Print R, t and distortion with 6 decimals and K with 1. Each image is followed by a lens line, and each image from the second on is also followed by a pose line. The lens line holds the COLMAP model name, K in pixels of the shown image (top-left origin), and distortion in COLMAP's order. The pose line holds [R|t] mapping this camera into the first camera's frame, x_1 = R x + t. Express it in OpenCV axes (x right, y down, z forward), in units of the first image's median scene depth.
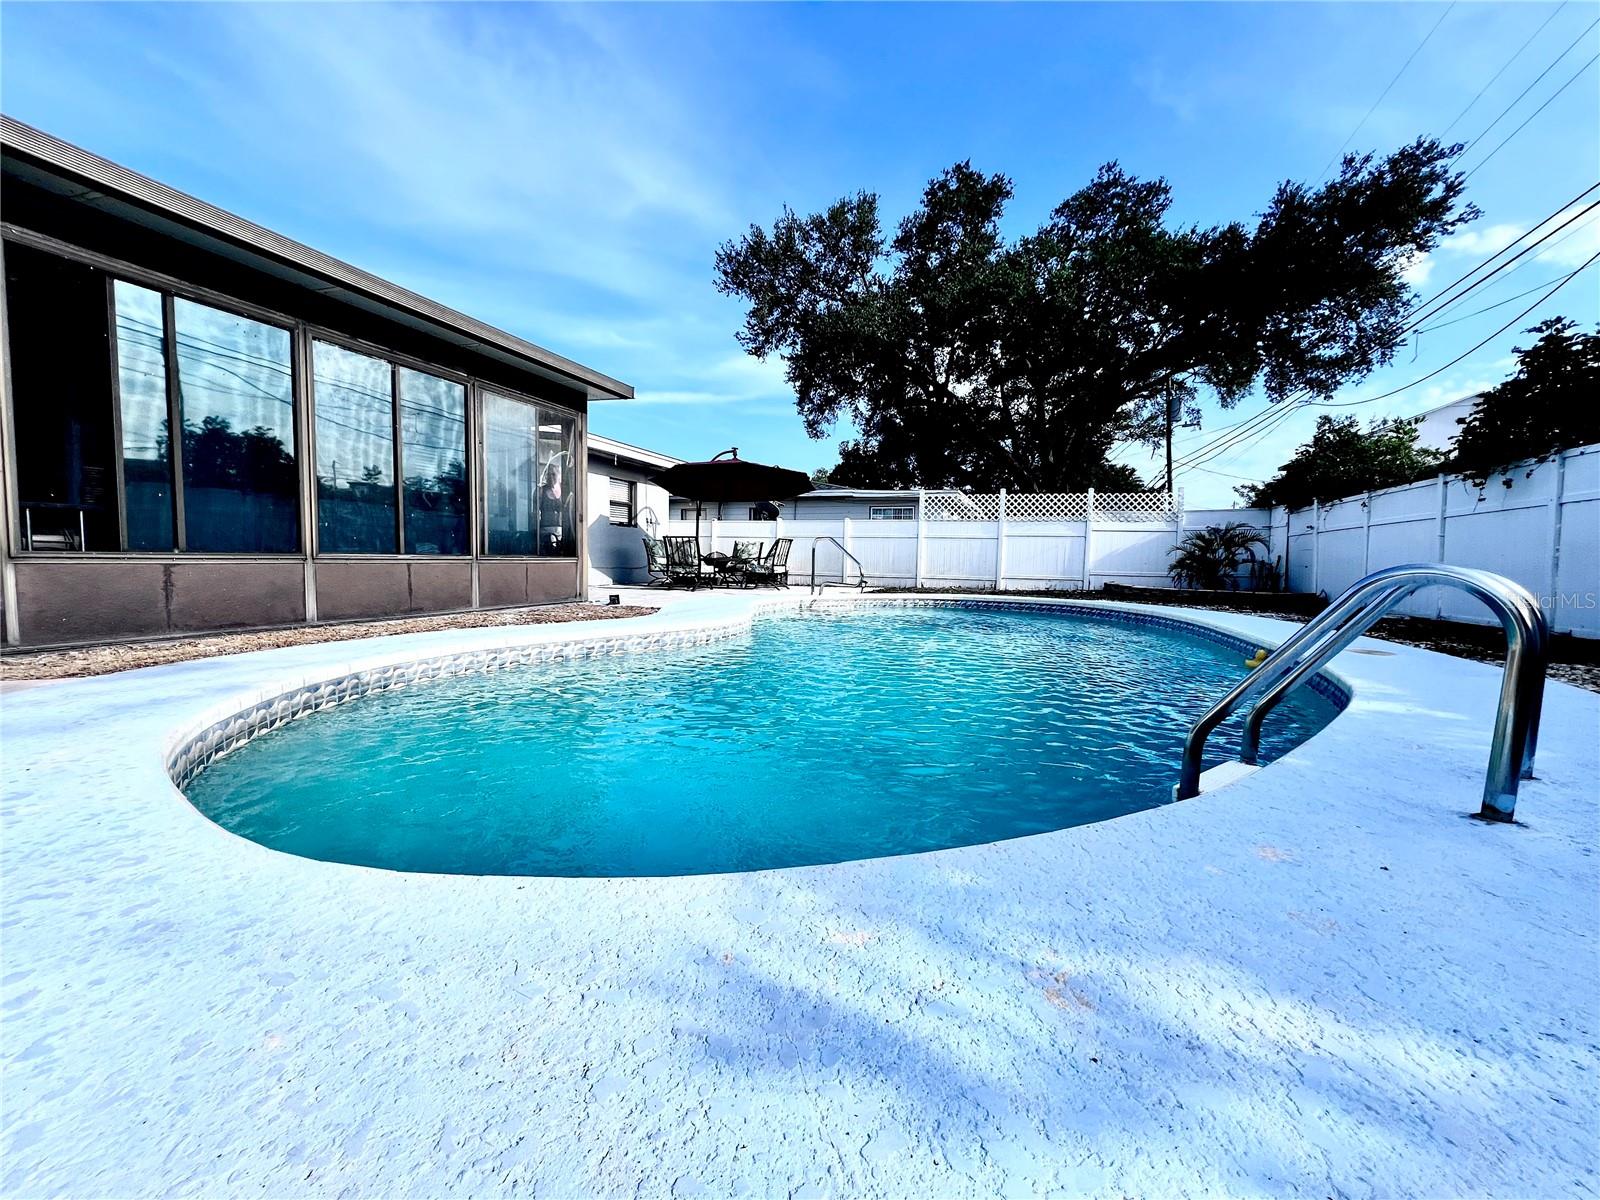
lens RADIAL K [[650.8, 0, 809.1], [0, 650.8, 606.0], [0, 0, 1]] dist [-0.008399, 0.000804]
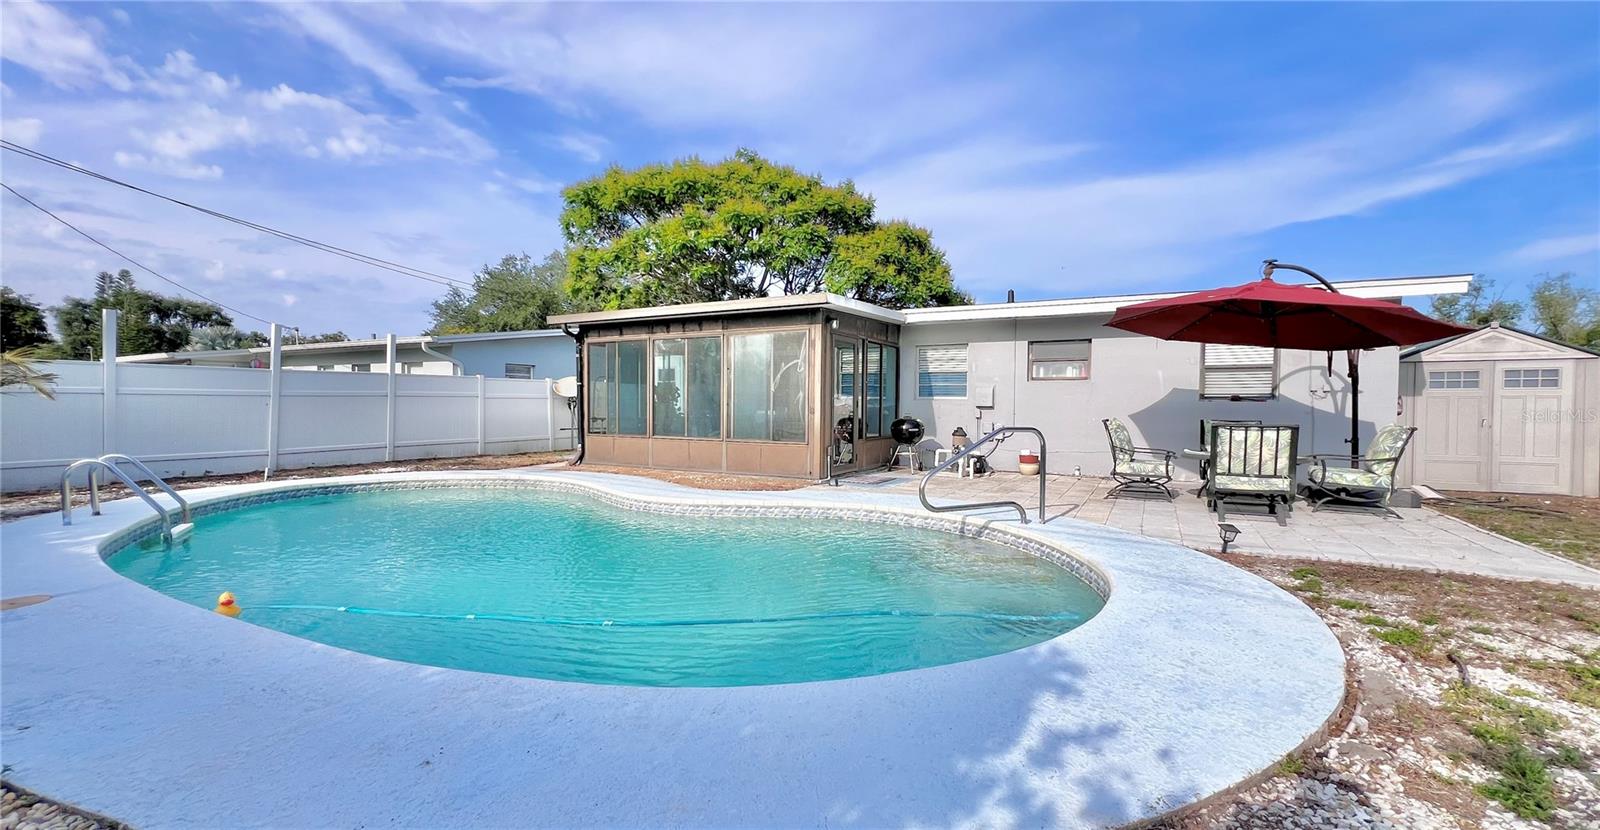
lens RADIAL K [[596.6, 0, 814.7], [0, 596.6, 415.0], [0, 0, 1]] dist [-0.026535, 0.000800]
pose [[-0.174859, -0.000944, -0.984593, 0.354464], [-0.081000, 0.996624, 0.013430, -0.069470], [0.981256, 0.082100, -0.174345, 0.585639]]
